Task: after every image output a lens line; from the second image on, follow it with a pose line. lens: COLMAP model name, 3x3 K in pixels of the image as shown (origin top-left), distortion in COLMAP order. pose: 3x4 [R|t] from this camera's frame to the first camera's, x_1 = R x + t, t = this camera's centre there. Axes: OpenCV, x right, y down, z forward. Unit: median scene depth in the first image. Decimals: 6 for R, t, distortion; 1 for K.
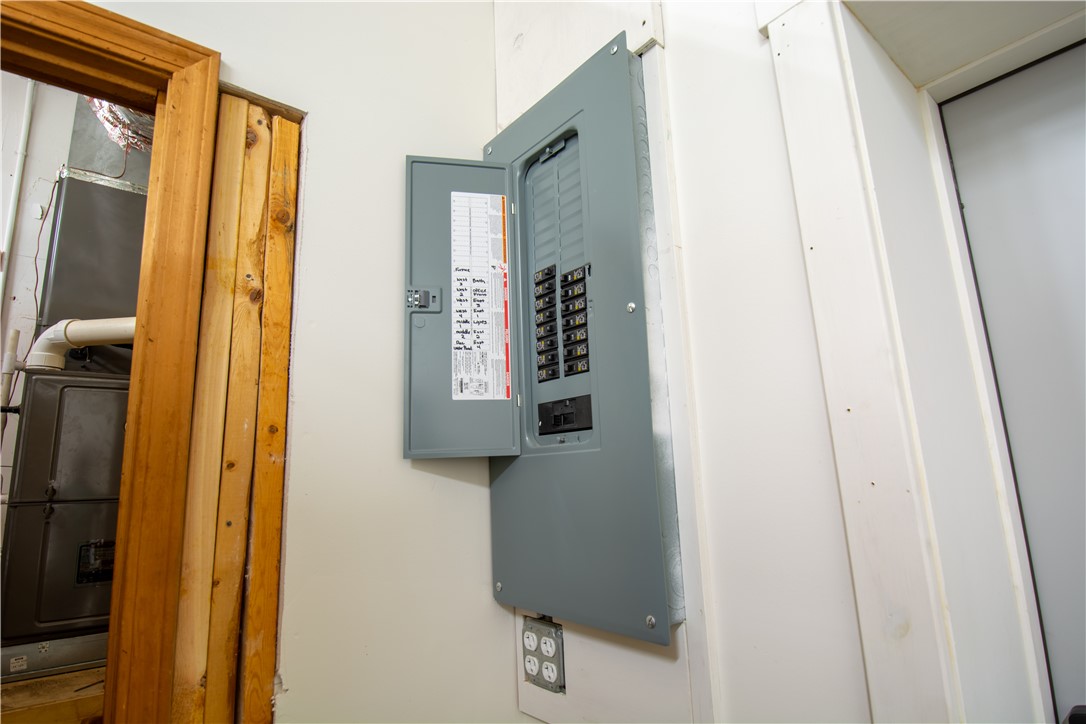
lens RADIAL K [[557.4, 0, 554.4], [0, 557.4, 363.8], [0, 0, 1]] dist [-0.005782, -0.010408]
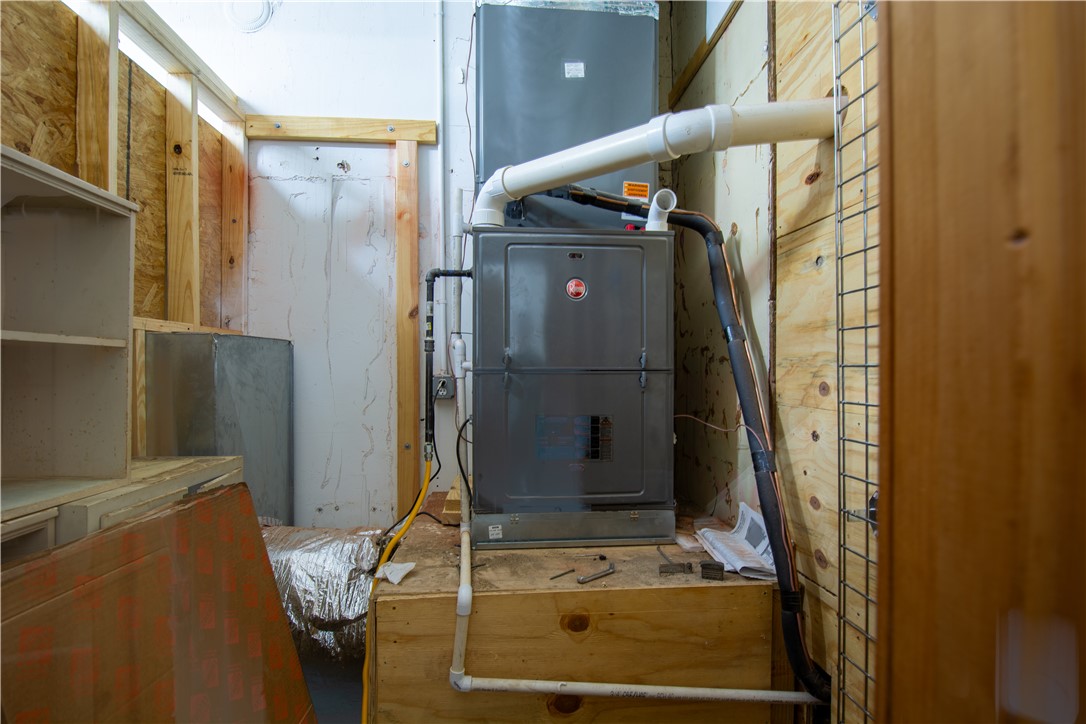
lens RADIAL K [[557.4, 0, 541.1], [0, 557.4, 365.2], [0, 0, 1]] dist [-0.005782, -0.010408]
pose [[0.811799, 0.039966, -0.582568, -0.329135], [0.080696, 0.980405, 0.179707, 0.078569], [0.578335, -0.192897, 0.792666, 0.294753]]
